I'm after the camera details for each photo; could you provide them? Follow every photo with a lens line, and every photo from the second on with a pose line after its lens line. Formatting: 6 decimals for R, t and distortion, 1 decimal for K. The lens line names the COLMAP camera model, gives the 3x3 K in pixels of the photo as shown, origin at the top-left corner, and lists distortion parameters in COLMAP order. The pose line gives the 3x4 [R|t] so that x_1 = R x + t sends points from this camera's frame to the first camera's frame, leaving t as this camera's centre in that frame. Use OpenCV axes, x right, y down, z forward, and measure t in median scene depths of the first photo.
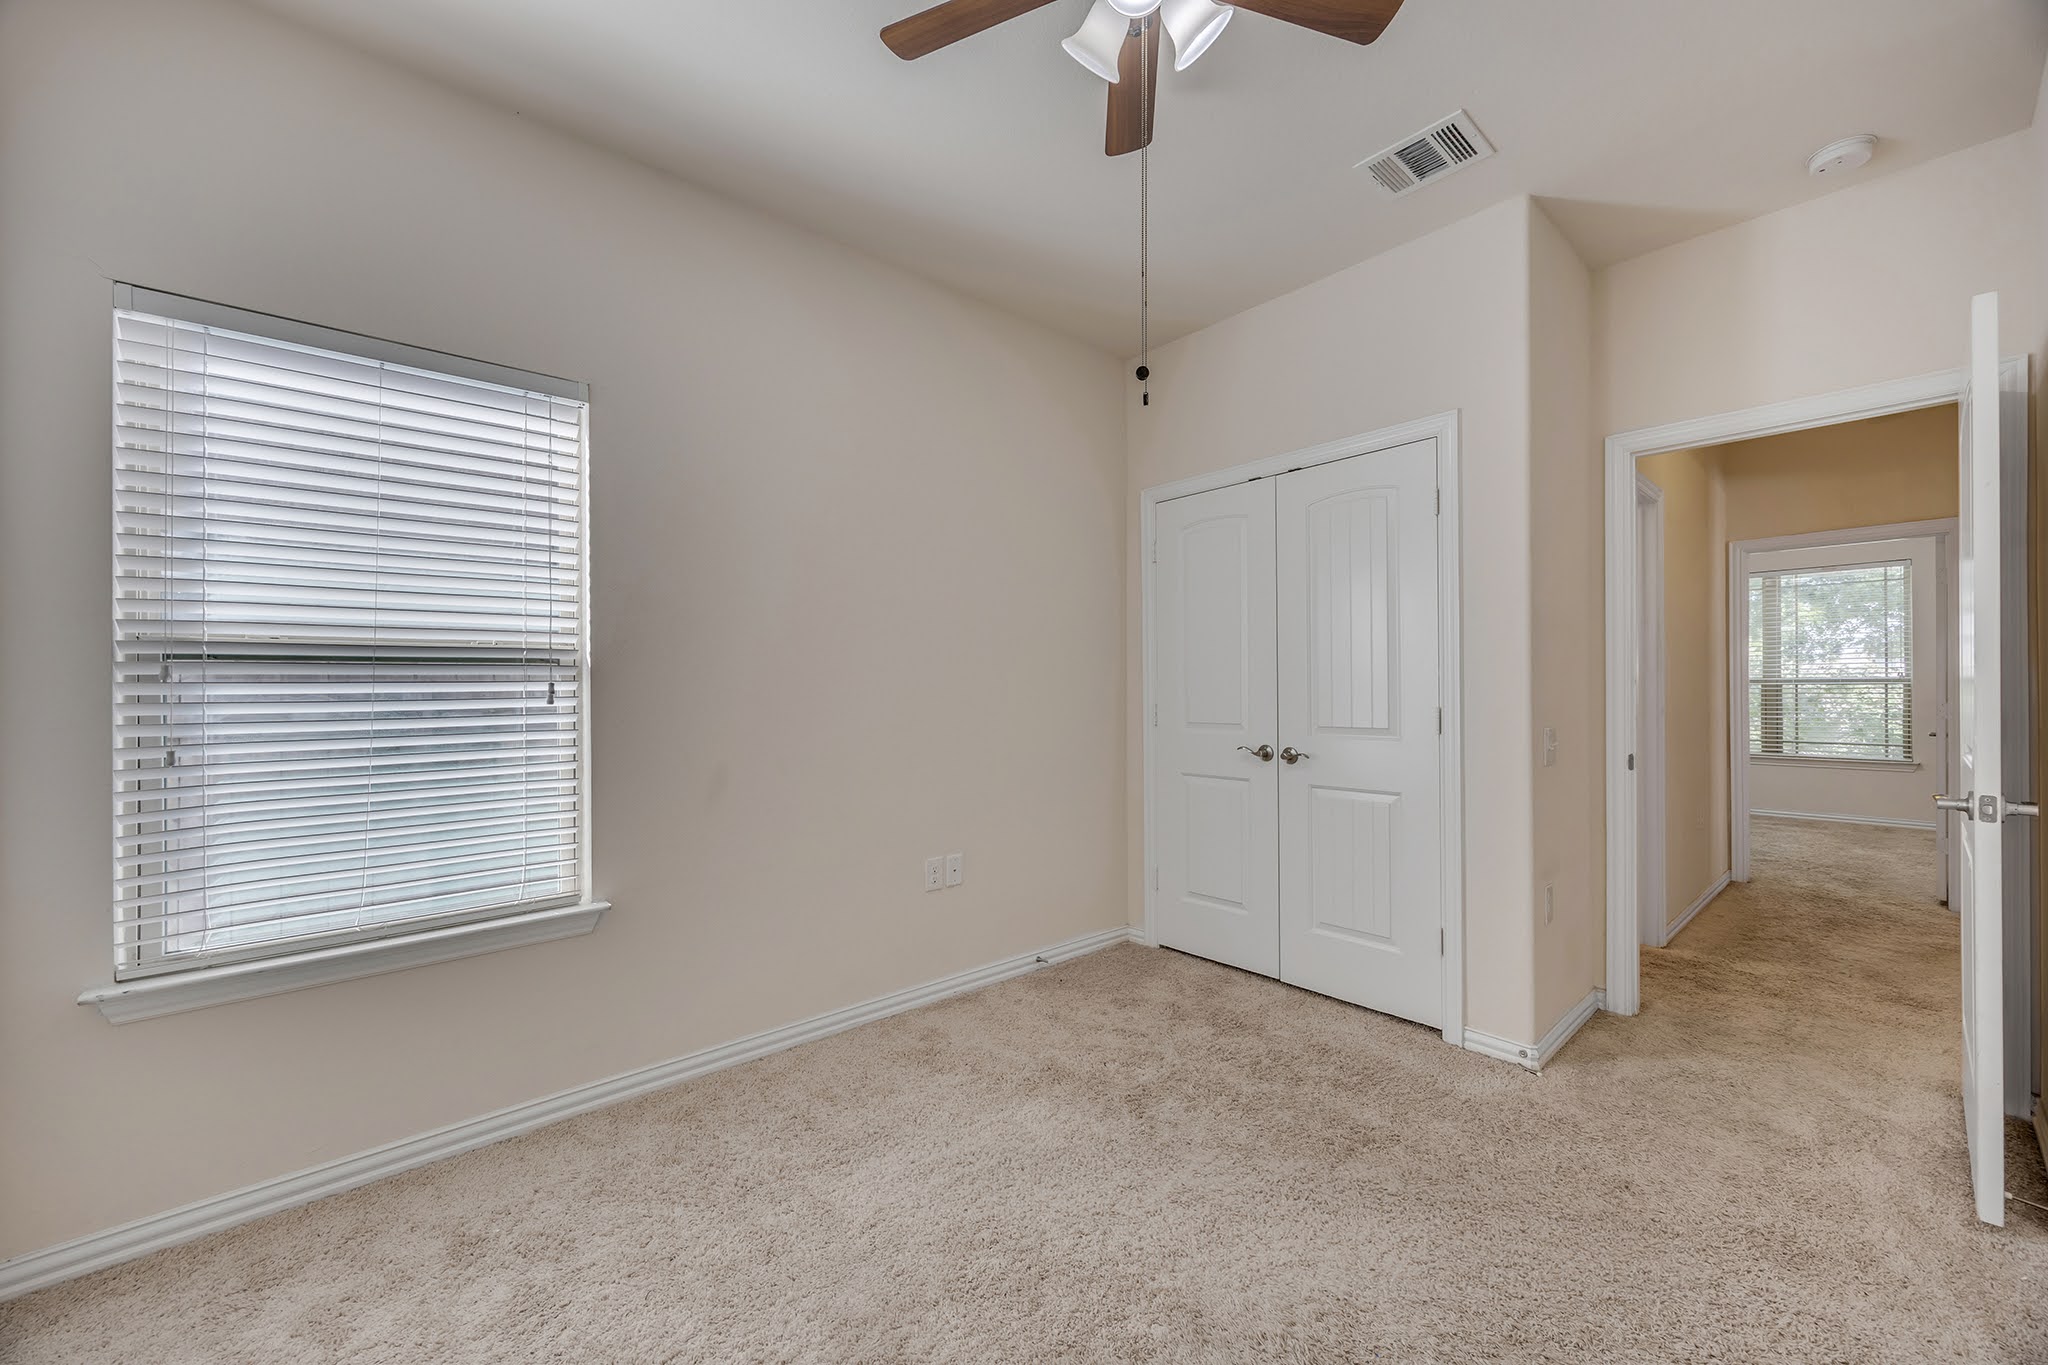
lens RADIAL K [[779.5, 0, 1022.7], [0, 779.5, 687.1], [0, 0, 1]] dist [0.001001, -0.000119]
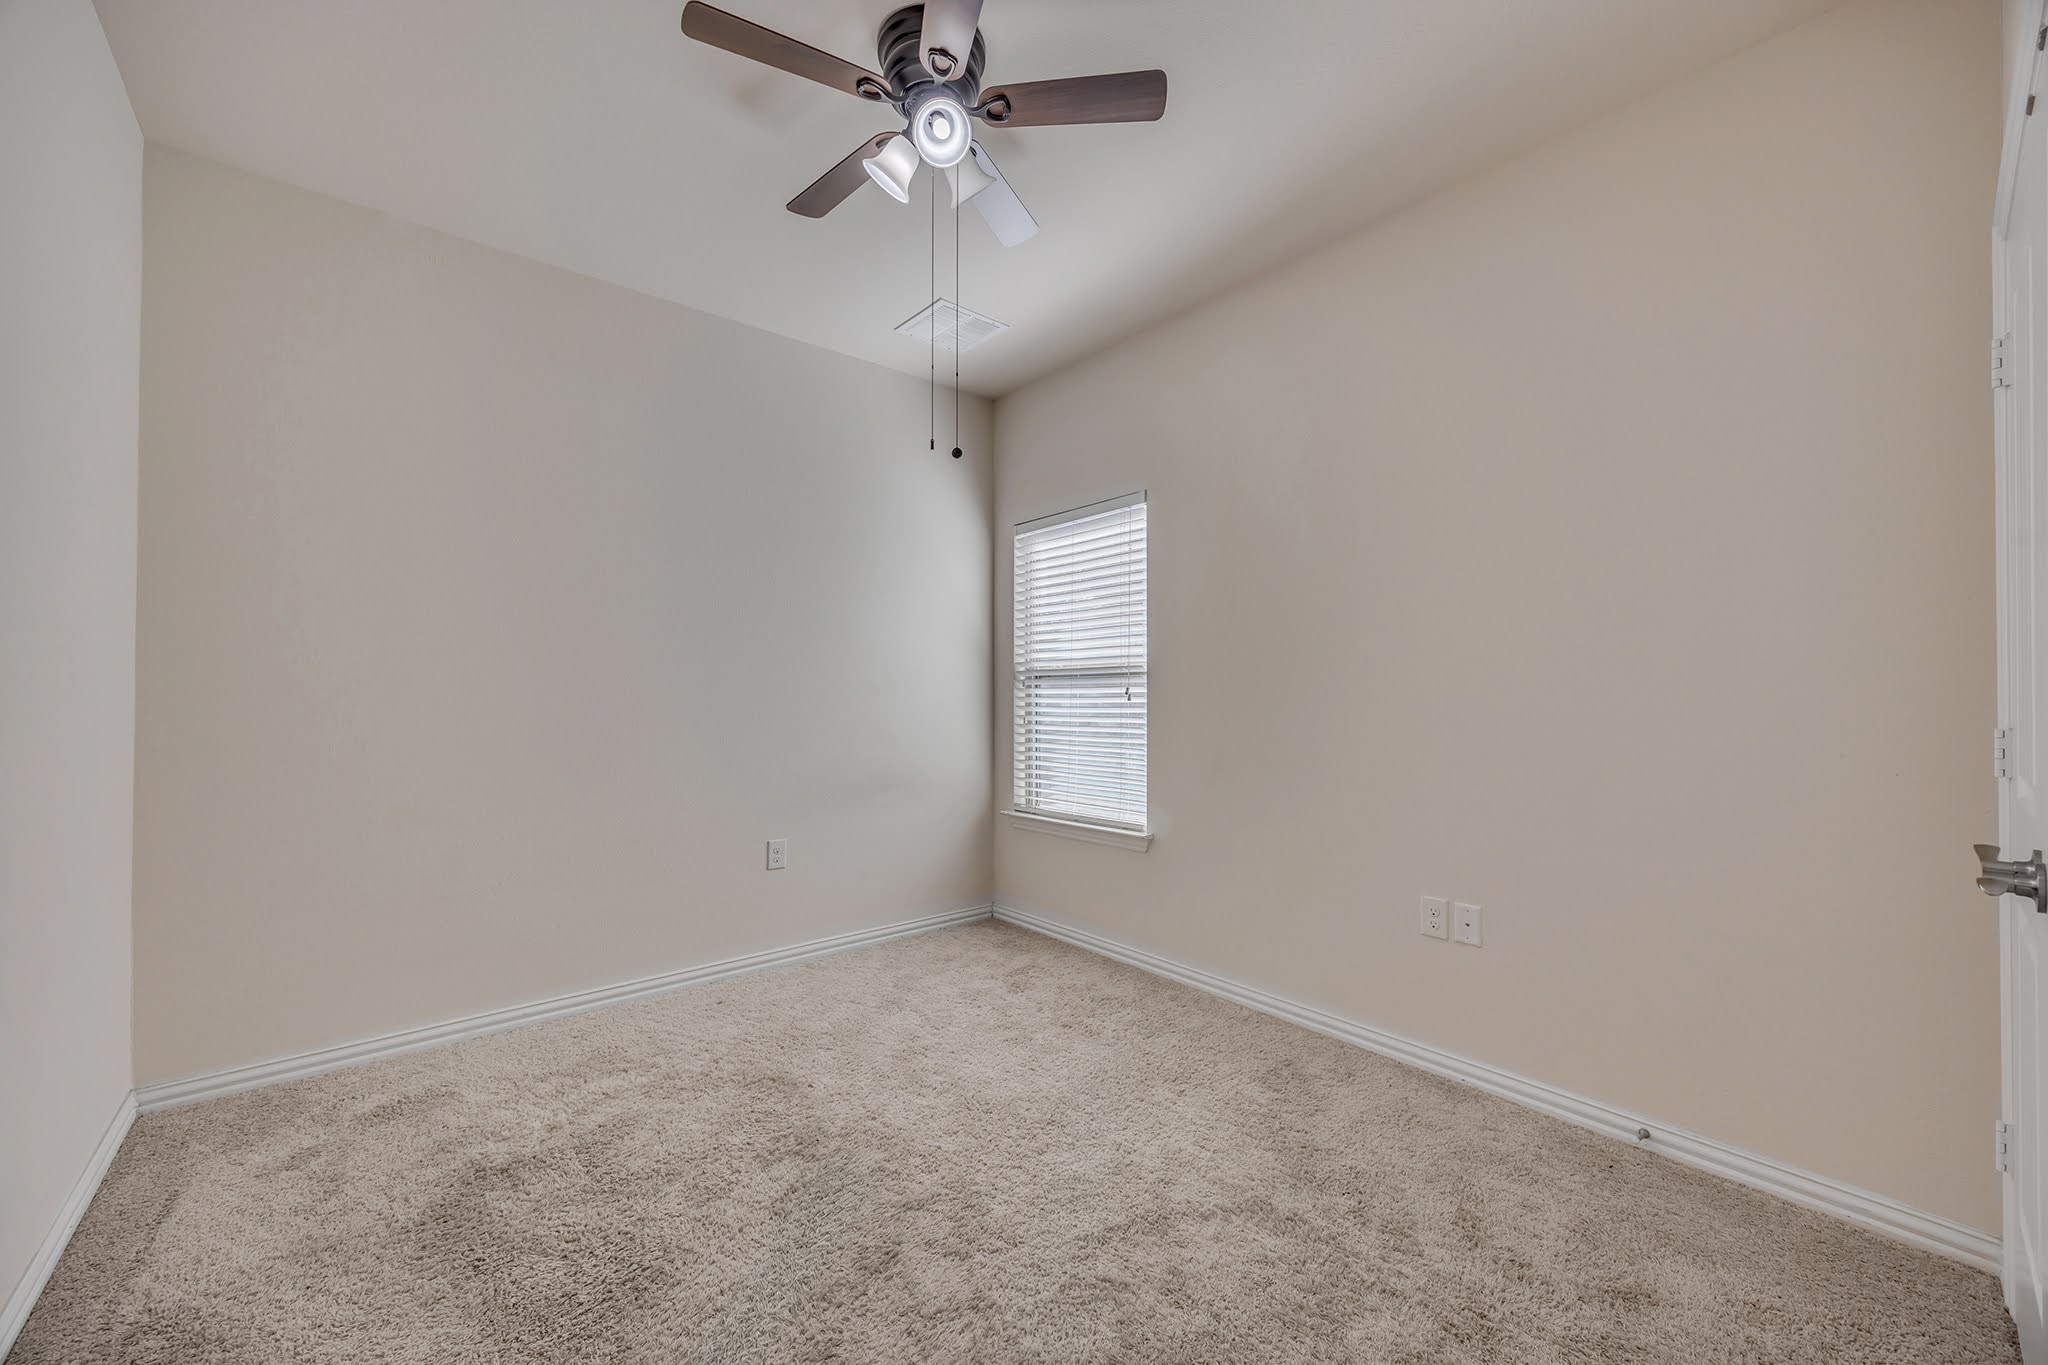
lens RADIAL K [[779.5, 0, 1022.7], [0, 779.5, 687.1], [0, 0, 1]] dist [0.001001, -0.000119]
pose [[-0.017100, -0.003618, -0.999847, 0.962566], [0.004837, 0.999981, -0.003701, -0.001060], [0.999842, -0.004899, -0.017082, 0.787039]]
